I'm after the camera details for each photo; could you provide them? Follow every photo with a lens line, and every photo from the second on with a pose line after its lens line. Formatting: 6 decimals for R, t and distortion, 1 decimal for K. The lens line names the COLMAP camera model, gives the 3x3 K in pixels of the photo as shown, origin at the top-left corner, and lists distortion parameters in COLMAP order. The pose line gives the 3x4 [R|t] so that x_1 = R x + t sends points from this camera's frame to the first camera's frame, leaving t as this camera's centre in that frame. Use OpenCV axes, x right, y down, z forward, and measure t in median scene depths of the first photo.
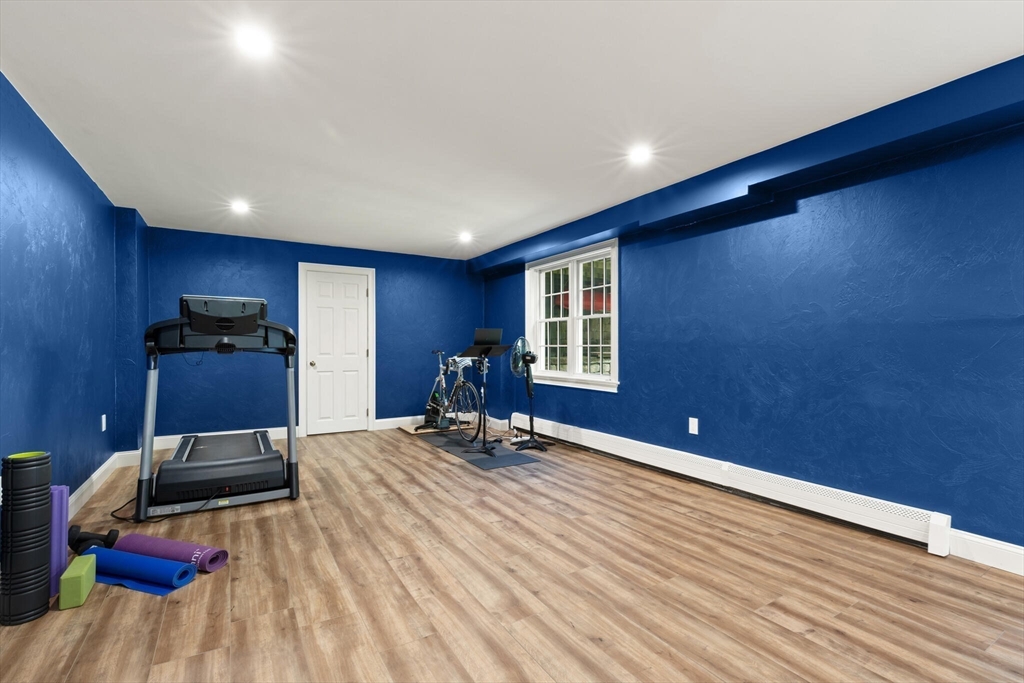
lens RADIAL K [[461.8, 0, 515.3], [0, 461.8, 346.5], [0, 0, 1]] dist [0.005190, -0.001331]
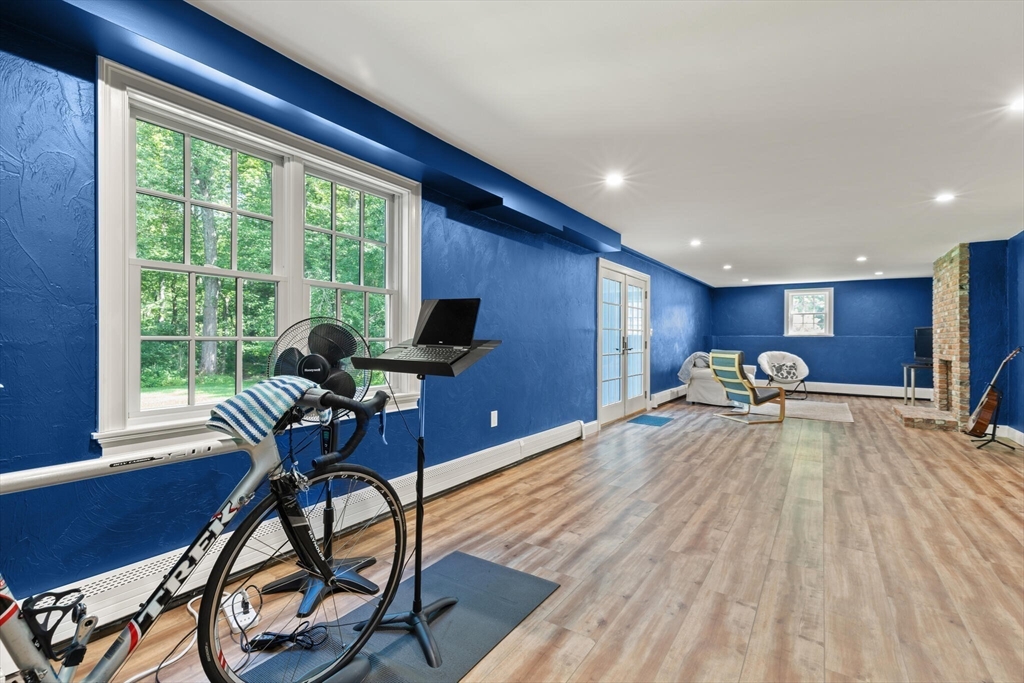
lens RADIAL K [[461.8, 0, 516.7], [0, 461.8, 340.3], [0, 0, 1]] dist [0.005190, -0.001331]
pose [[-0.422321, -0.005681, 0.906428, -0.654164], [-0.007432, 0.999968, 0.002805, -0.005753], [-0.906416, -0.005552, -0.422350, 1.622707]]
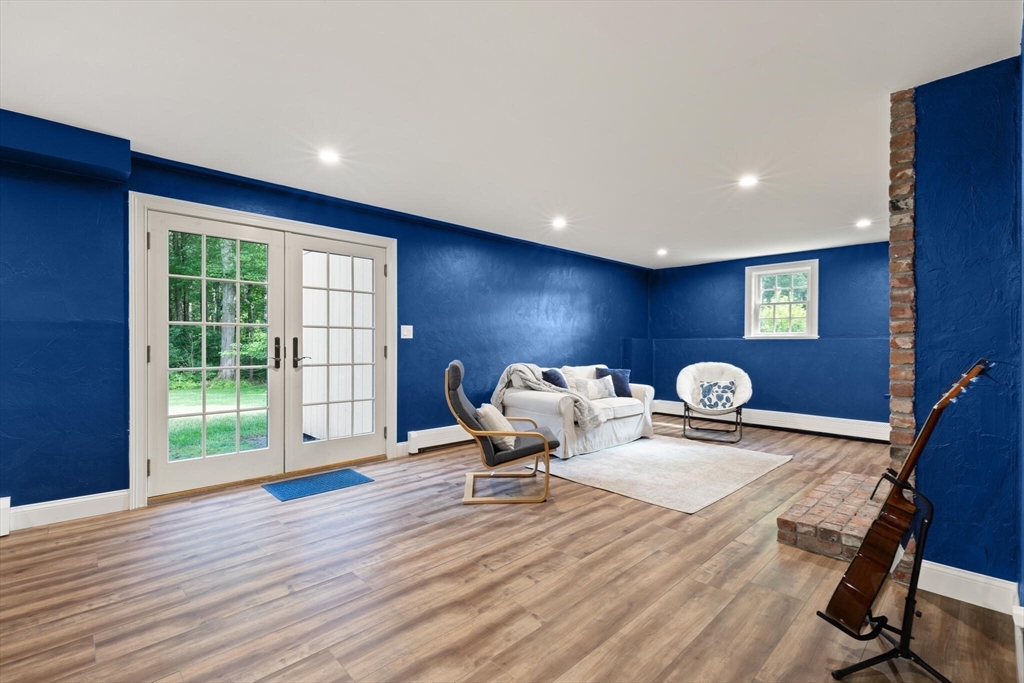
lens RADIAL K [[461.8, 0, 513.7], [0, 461.8, 346.7], [0, 0, 1]] dist [0.005190, -0.001331]
pose [[-0.227440, -0.005486, 0.973777, -0.312697], [-0.006424, 0.999971, 0.004133, -0.005315], [-0.973771, -0.005315, -0.227469, 0.059322]]
